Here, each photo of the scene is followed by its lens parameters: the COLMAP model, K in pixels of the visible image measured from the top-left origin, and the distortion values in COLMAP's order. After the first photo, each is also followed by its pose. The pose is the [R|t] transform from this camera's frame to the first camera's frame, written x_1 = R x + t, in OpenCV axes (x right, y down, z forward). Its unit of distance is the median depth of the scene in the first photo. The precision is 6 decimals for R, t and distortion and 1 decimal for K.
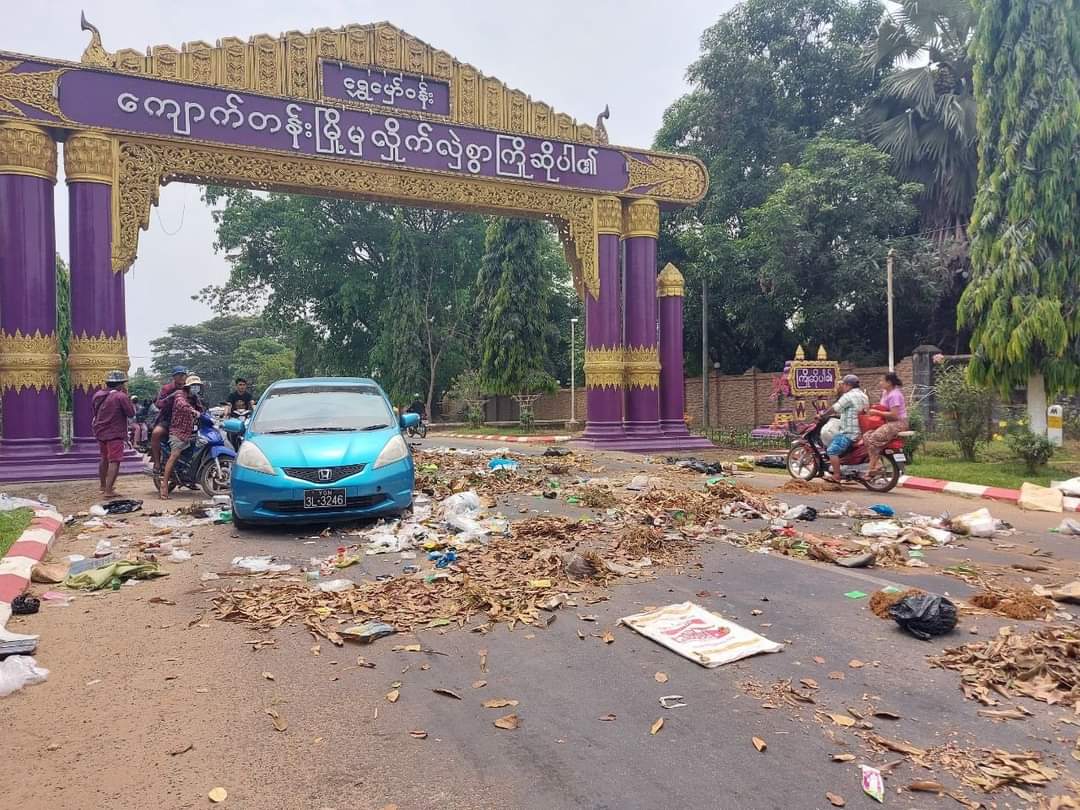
lens RADIAL K [[799.6, 0, 541.4], [0, 799.6, 411.8], [0, 0, 1]] dist [0.042324, -0.043956]
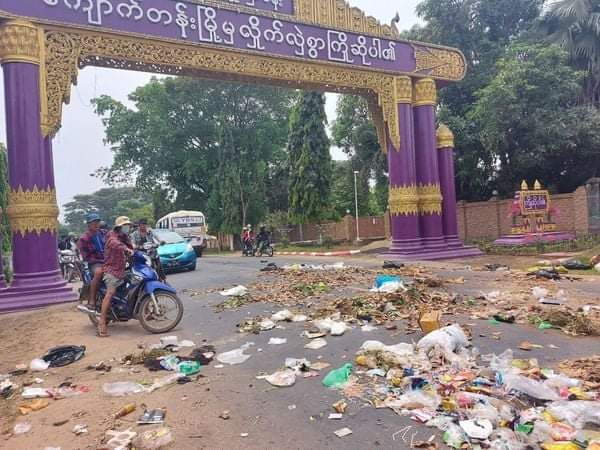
lens RADIAL K [[444.2, 0, 298.1], [0, 444.2, 224.6], [0, 0, 1]] dist [0.042324, -0.043956]
pose [[0.998343, -0.047900, 0.031875, -0.132019], [0.048614, 0.998575, -0.022016, -0.005318], [-0.030775, 0.023529, 0.999249, 0.239282]]
